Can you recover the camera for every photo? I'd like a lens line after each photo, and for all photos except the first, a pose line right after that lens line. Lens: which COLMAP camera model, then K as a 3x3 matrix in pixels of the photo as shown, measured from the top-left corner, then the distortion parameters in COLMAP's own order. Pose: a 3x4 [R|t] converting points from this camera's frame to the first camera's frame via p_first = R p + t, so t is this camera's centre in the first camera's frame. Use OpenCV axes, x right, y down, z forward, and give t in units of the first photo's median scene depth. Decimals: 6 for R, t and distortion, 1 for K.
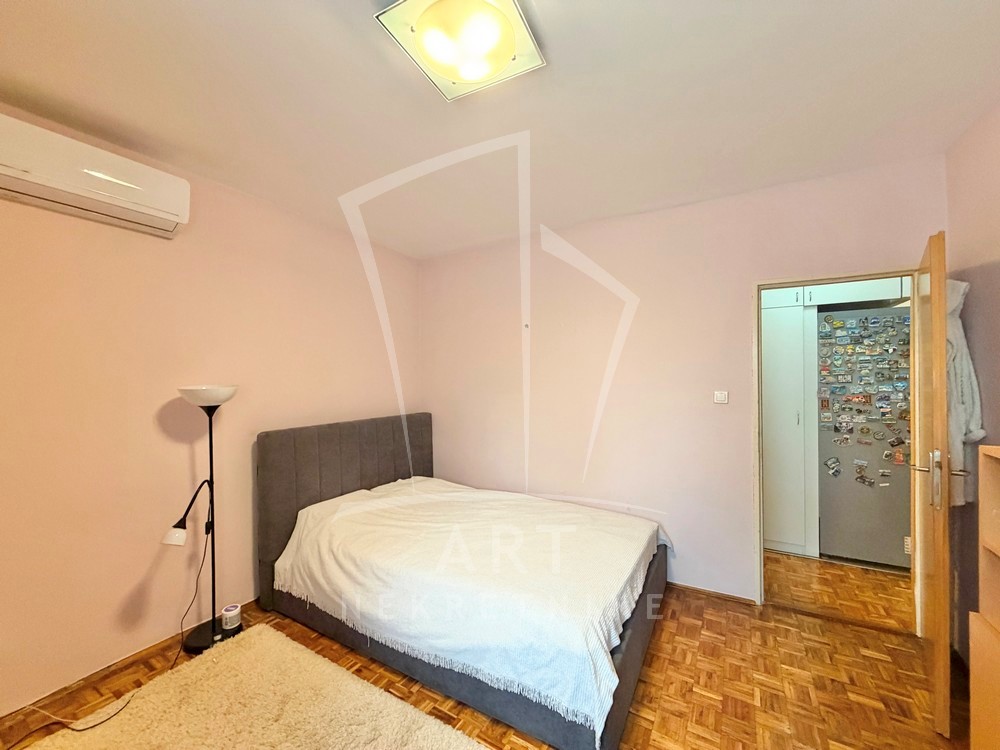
lens RADIAL K [[400.8, 0, 496.3], [0, 400.8, 375.5], [0, 0, 1]] dist [-0.002157, 0.000176]
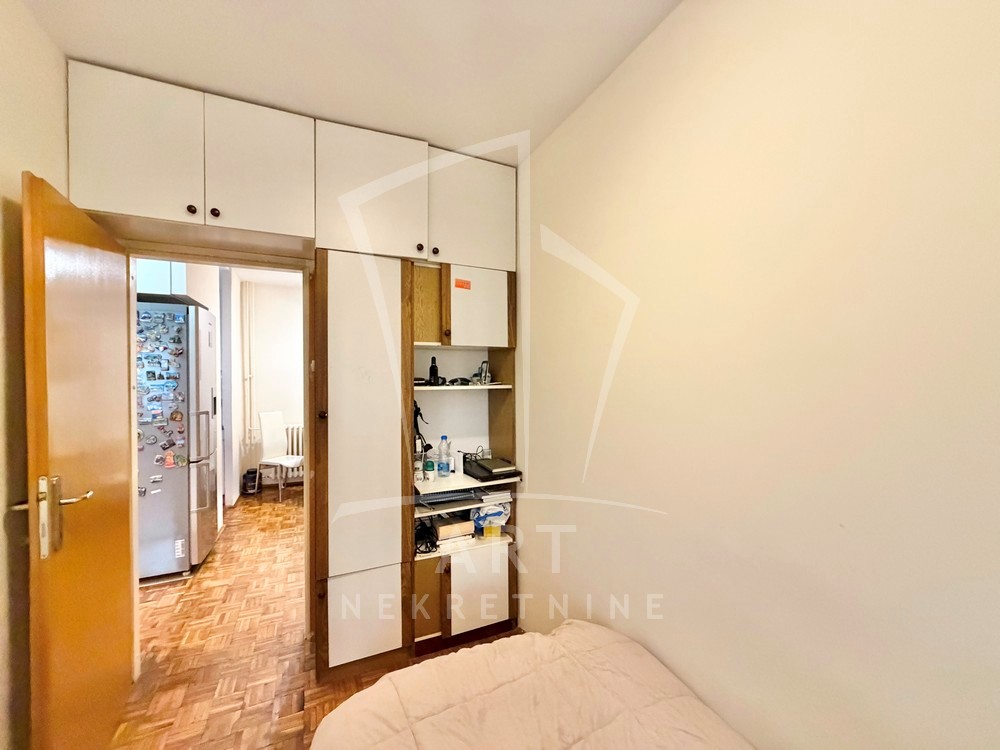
lens RADIAL K [[400.8, 0, 500.2], [0, 400.8, 376.3], [0, 0, 1]] dist [-0.002157, 0.000176]
pose [[0.548915, -0.000185, 0.835878, 0.634583], [0.000964, 0.999999, -0.000411, 0.004445], [-0.835878, 0.001032, 0.548915, -0.188625]]
